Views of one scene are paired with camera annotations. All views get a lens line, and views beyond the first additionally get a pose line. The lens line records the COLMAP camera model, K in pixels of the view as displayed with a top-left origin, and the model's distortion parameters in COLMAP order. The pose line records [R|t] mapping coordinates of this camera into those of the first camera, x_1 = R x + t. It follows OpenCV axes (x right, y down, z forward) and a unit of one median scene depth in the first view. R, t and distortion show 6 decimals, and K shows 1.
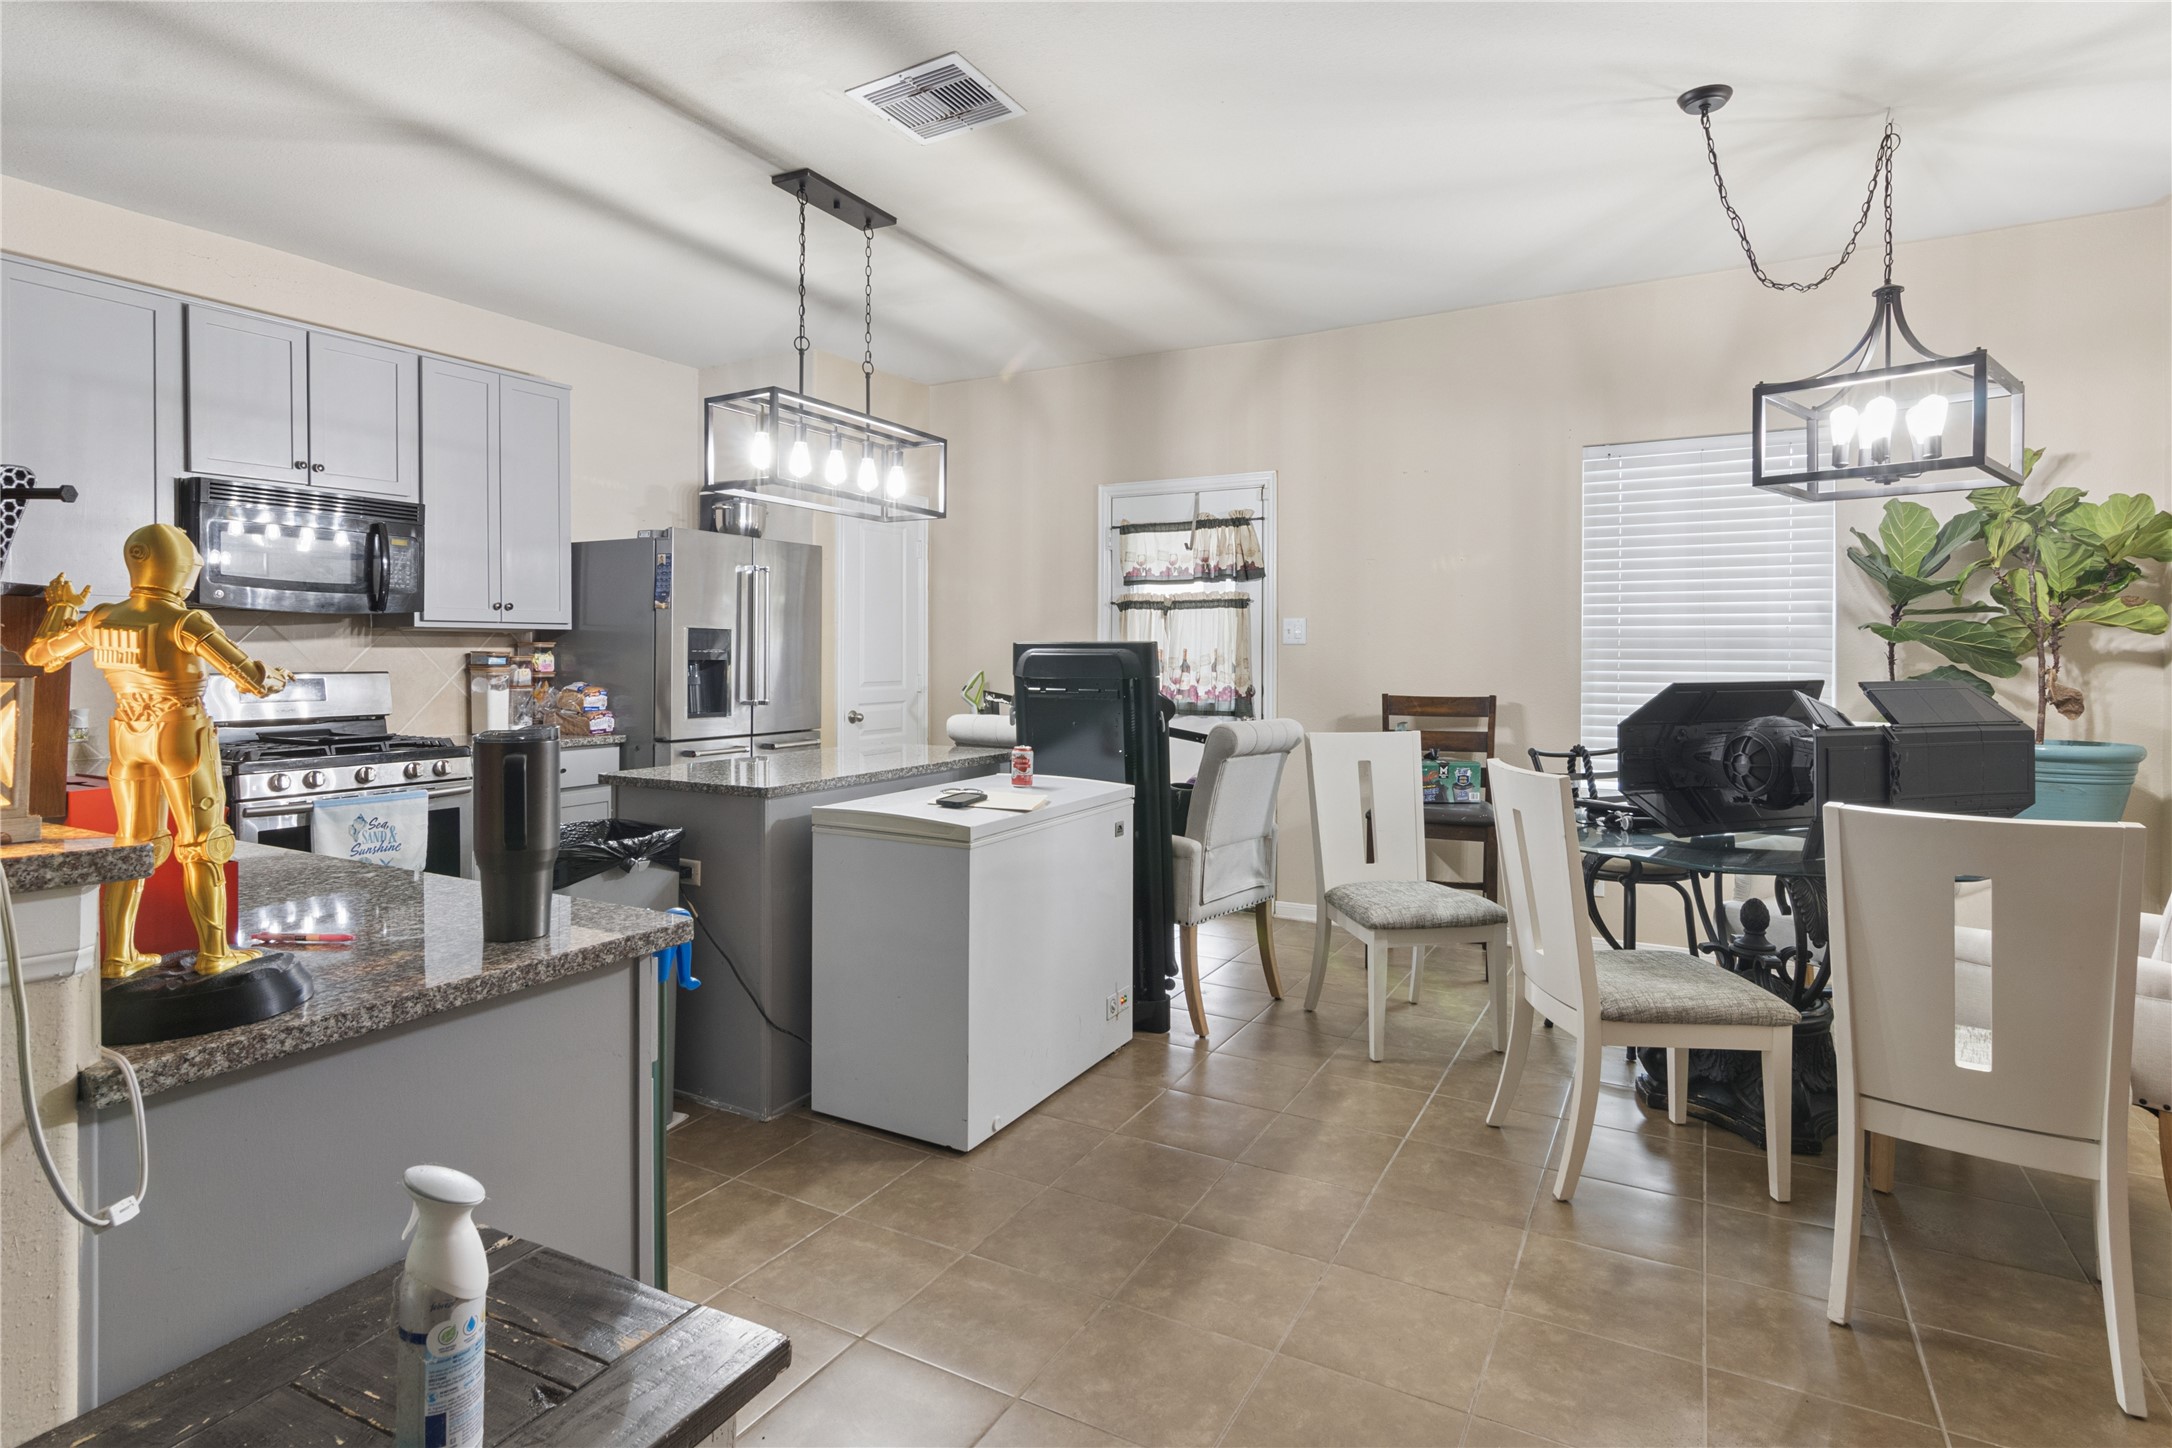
lens RADIAL K [[1111.2, 0, 1059.5], [0, 1111.2, 657.4], [0, 0, 1]] dist [-0.001817, -0.000201]
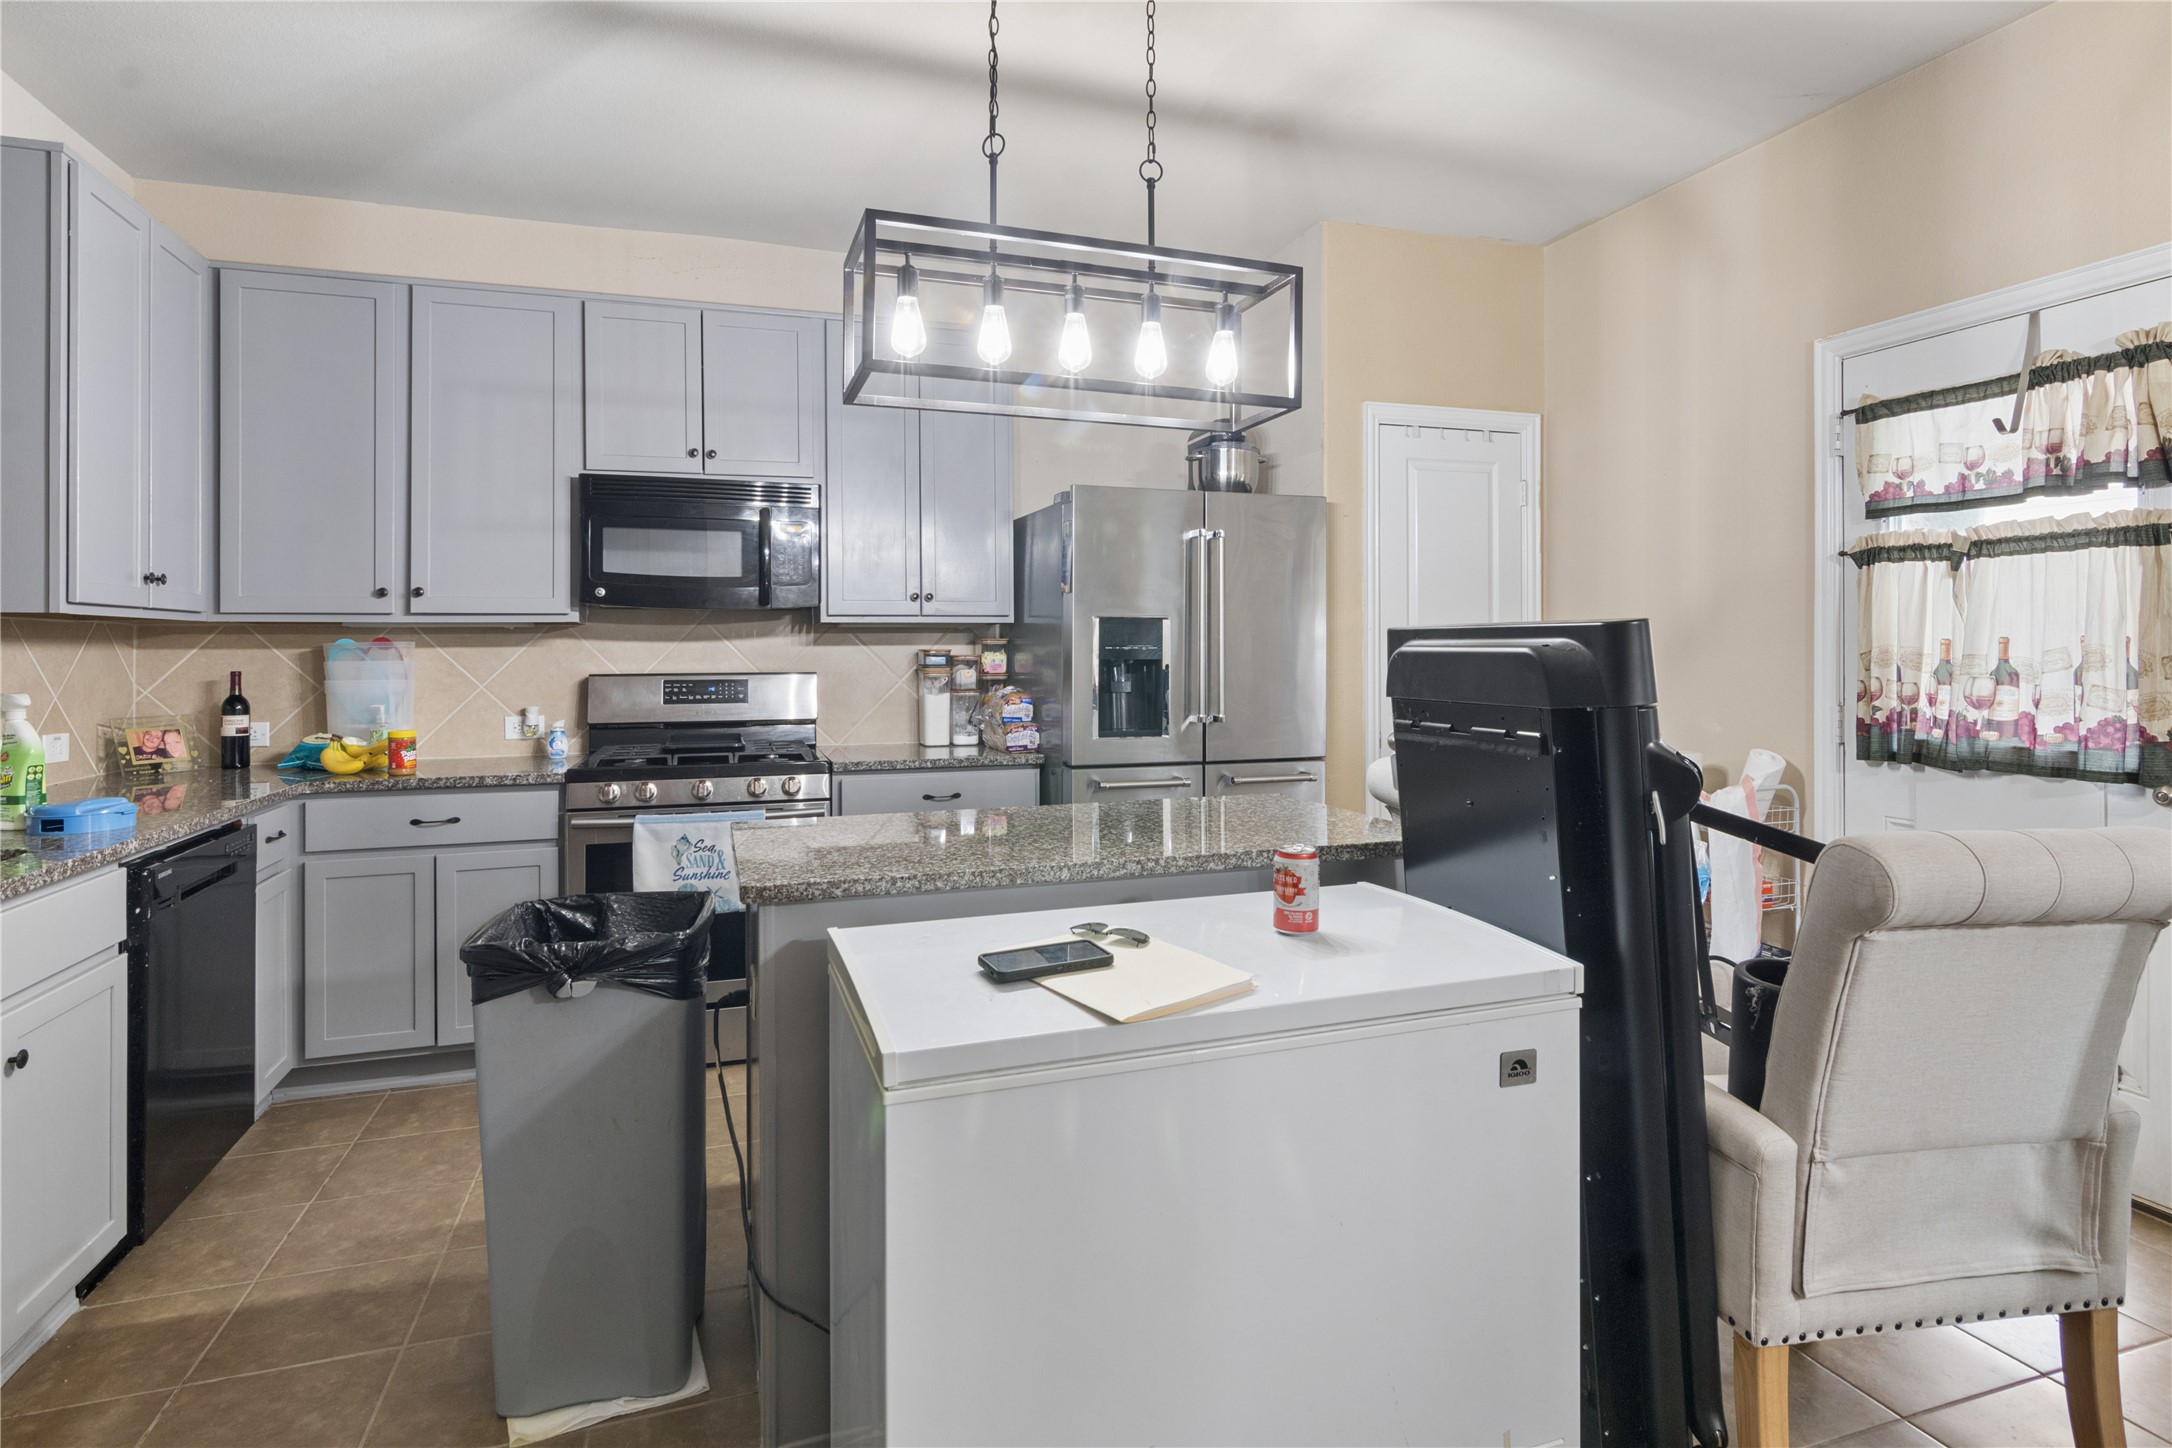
lens RADIAL K [[1111.2, 0, 1084.7], [0, 1111.2, 650.3], [0, 0, 1]] dist [-0.001817, -0.000201]
pose [[0.747900, -0.003759, -0.663801, 0.151933], [0.002770, 0.999993, -0.002542, -0.002080], [0.663806, 0.000063, 0.747905, 0.415487]]
